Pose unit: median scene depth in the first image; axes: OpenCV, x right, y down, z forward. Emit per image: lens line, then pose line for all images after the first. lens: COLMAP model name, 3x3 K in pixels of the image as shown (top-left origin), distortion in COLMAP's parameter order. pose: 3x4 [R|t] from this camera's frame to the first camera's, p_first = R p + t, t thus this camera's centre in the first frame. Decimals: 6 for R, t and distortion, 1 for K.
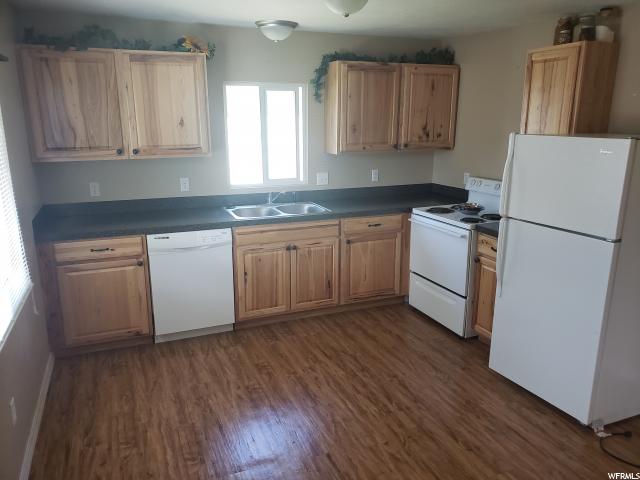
lens RADIAL K [[492.5, 0, 323.5], [0, 492.5, 235.8], [0, 0, 1]] dist [0.006464, -0.004237]
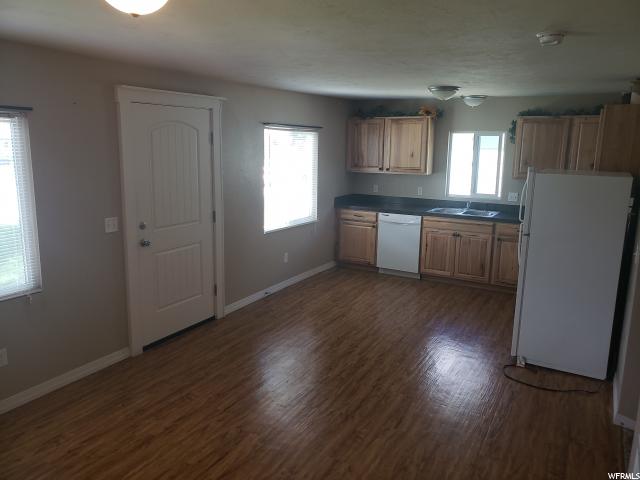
lens RADIAL K [[492.5, 0, 323.5], [0, 492.5, 235.8], [0, 0, 1]] dist [0.006464, -0.004237]
pose [[0.615331, 0.157647, -0.772344, 0.908960], [-0.204308, 0.978211, 0.036894, 0.056351], [0.761332, 0.135093, 0.634132, -0.331385]]
